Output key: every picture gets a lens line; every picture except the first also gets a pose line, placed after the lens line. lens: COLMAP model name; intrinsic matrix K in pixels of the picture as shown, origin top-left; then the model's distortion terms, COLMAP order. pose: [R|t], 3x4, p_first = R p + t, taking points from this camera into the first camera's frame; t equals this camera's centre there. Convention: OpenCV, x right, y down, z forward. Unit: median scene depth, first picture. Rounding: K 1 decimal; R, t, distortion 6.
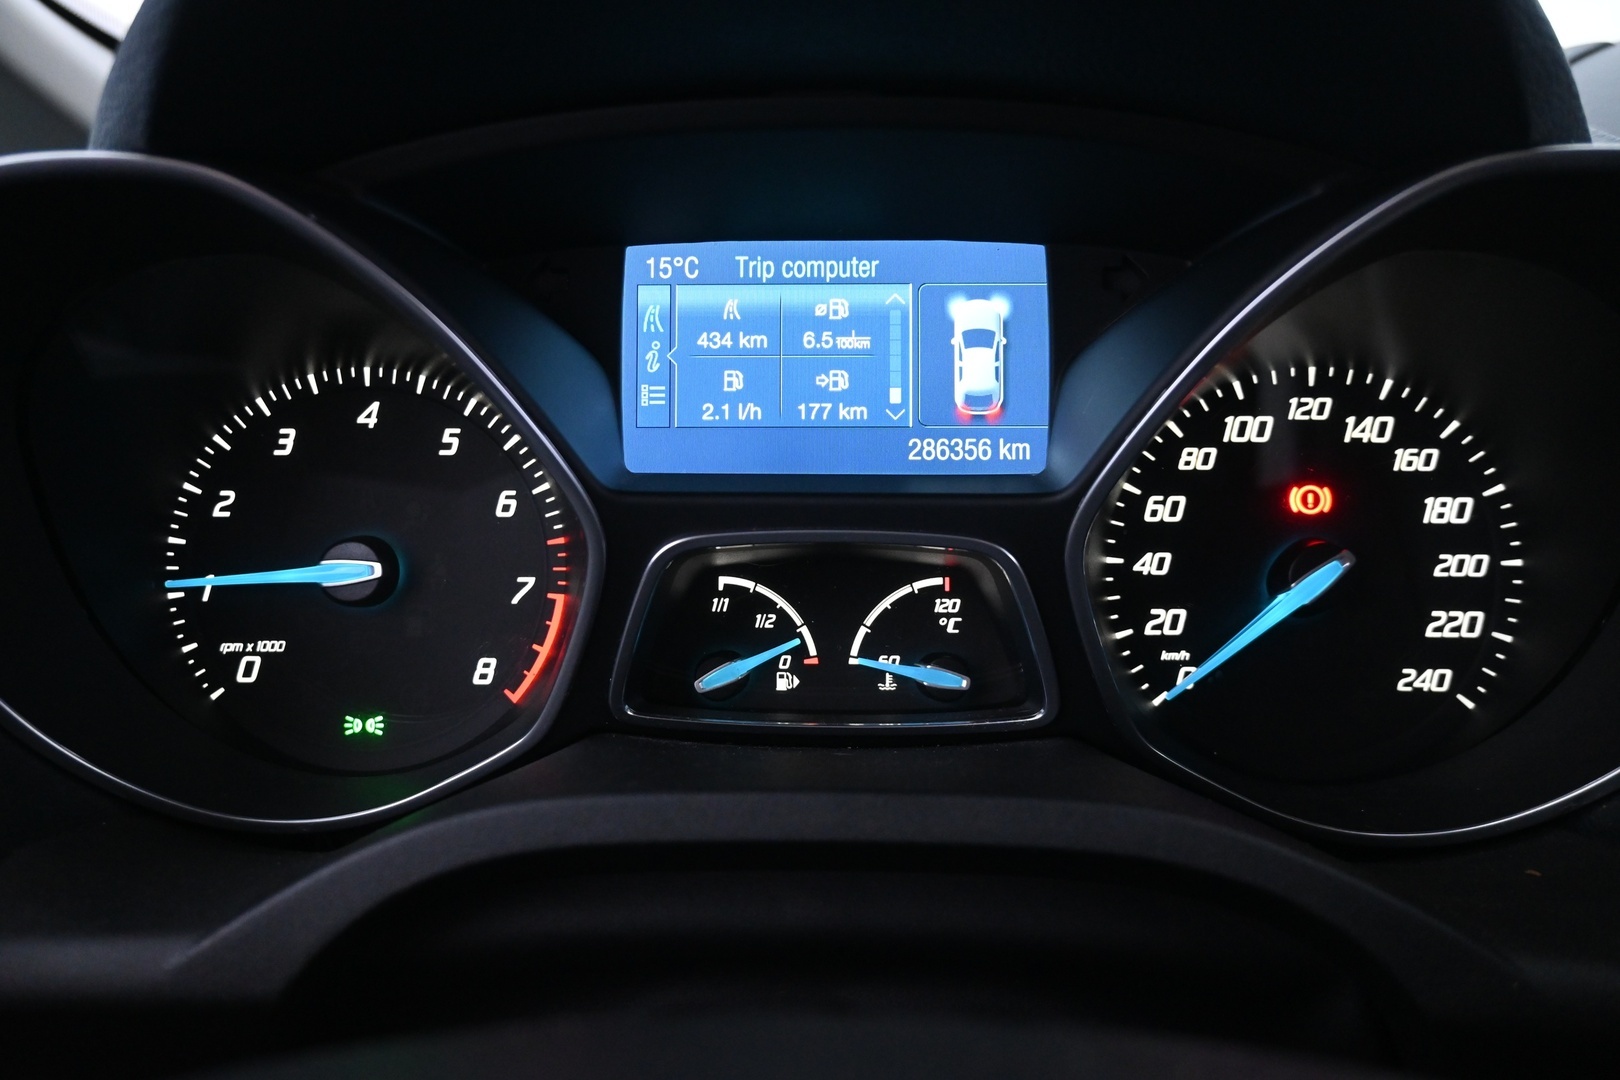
lens RADIAL K [[1219.0, 0, 810.0], [0, 1219.0, 540.0], [0, 0, 1]] dist [0.000374, -0.001975]
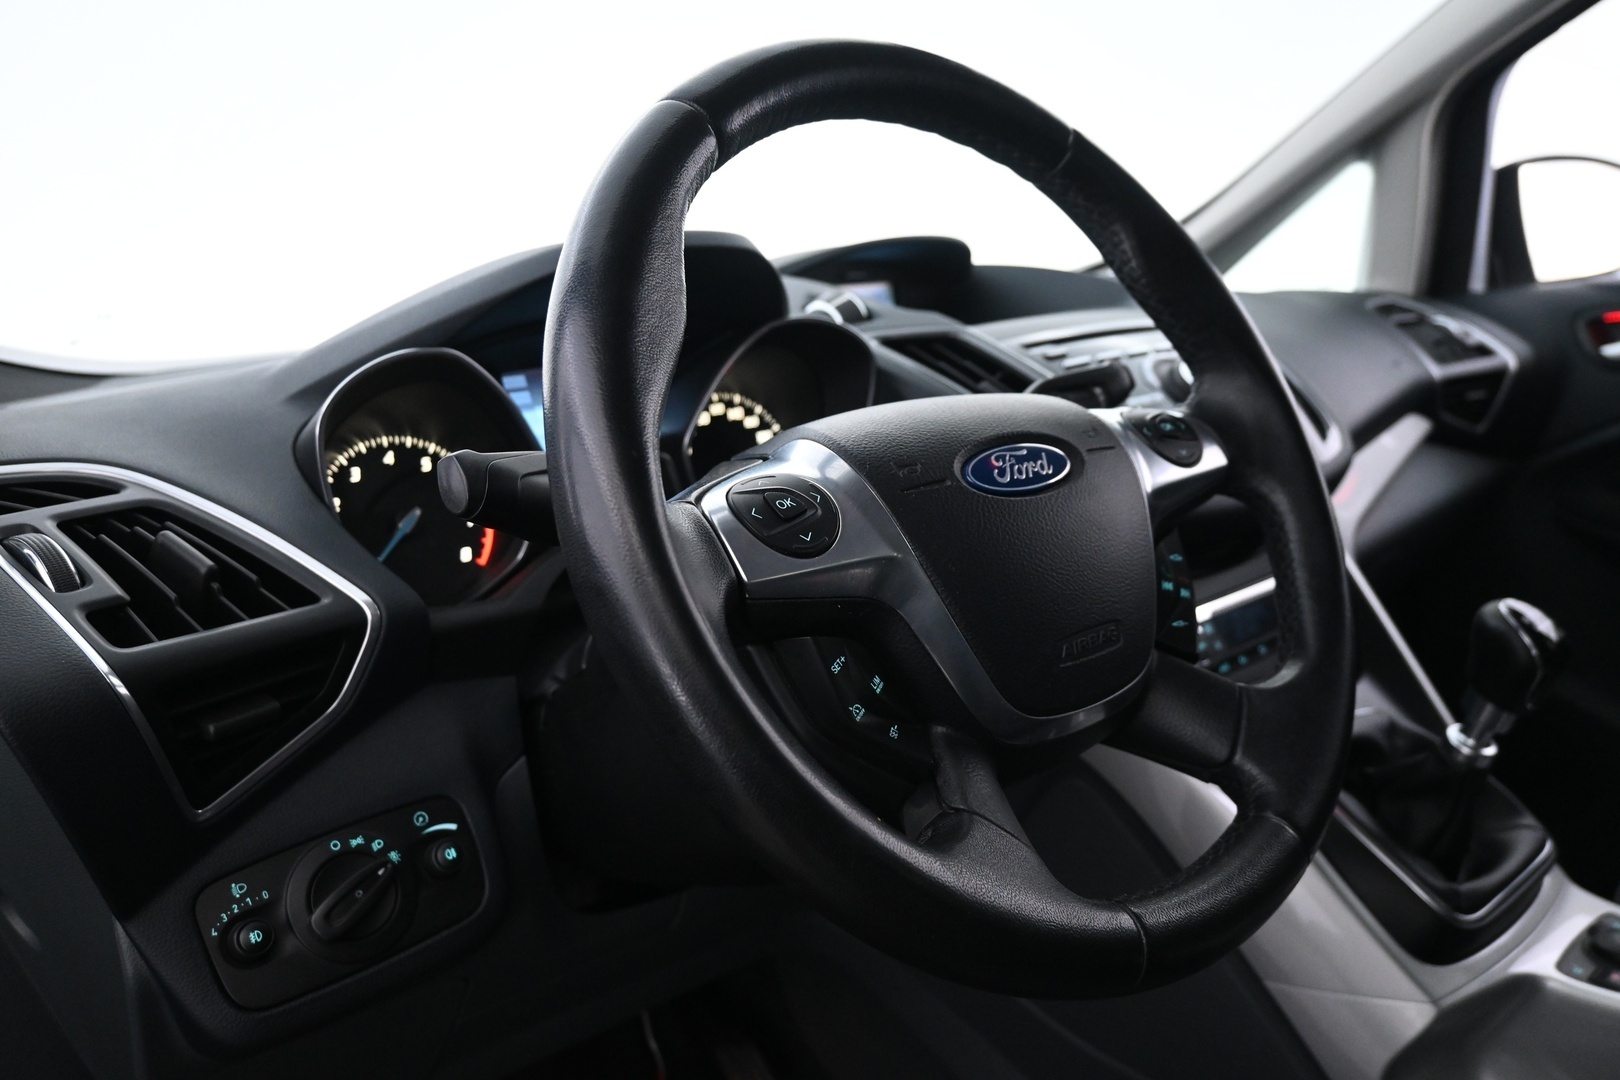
lens RADIAL K [[1219.0, 0, 810.0], [0, 1219.0, 540.0], [0, 0, 1]] dist [0.000374, -0.001975]
pose [[0.750362, -0.177594, 0.636724, -1.282282], [0.255952, 0.966155, -0.032154, 0.331249], [-0.609463, 0.187098, 0.770421, -1.257563]]
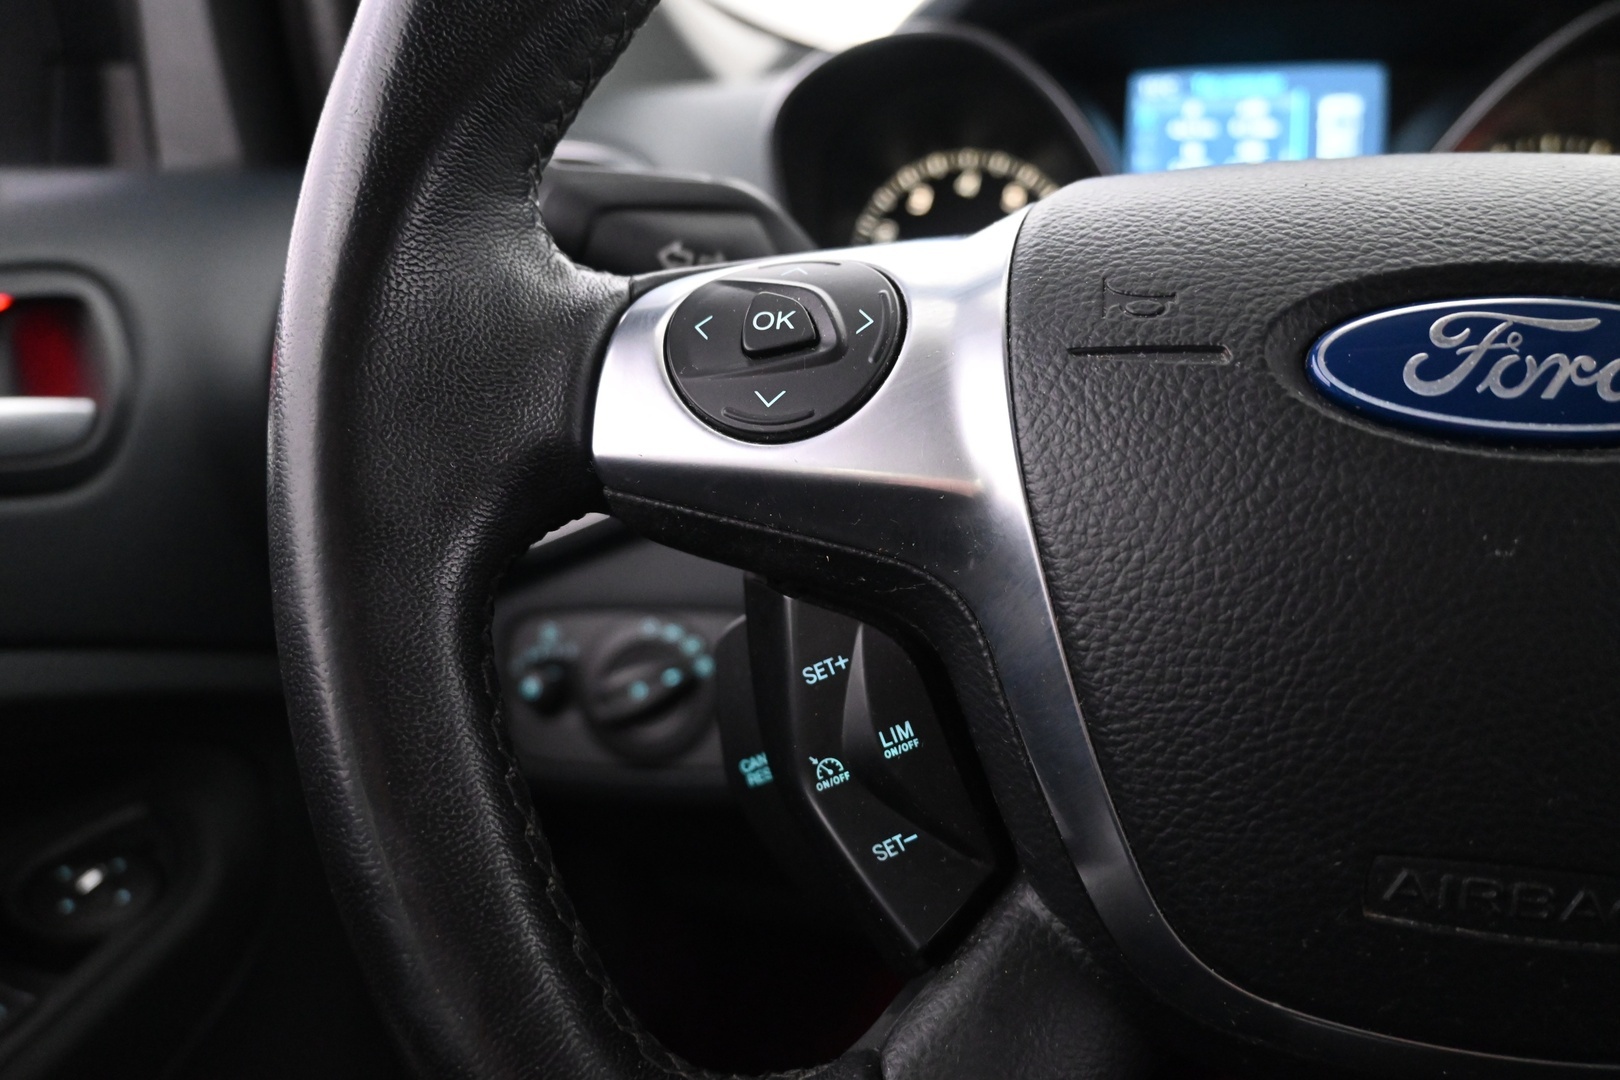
lens RADIAL K [[1219.0, 0, 810.0], [0, 1219.0, 540.0], [0, 0, 1]] dist [0.000374, -0.001975]
pose [[0.978220, 0.050759, -0.201271, -0.200993], [-0.039072, 0.997335, 0.061622, 0.317170], [0.203862, -0.052416, 0.977595, -0.816907]]
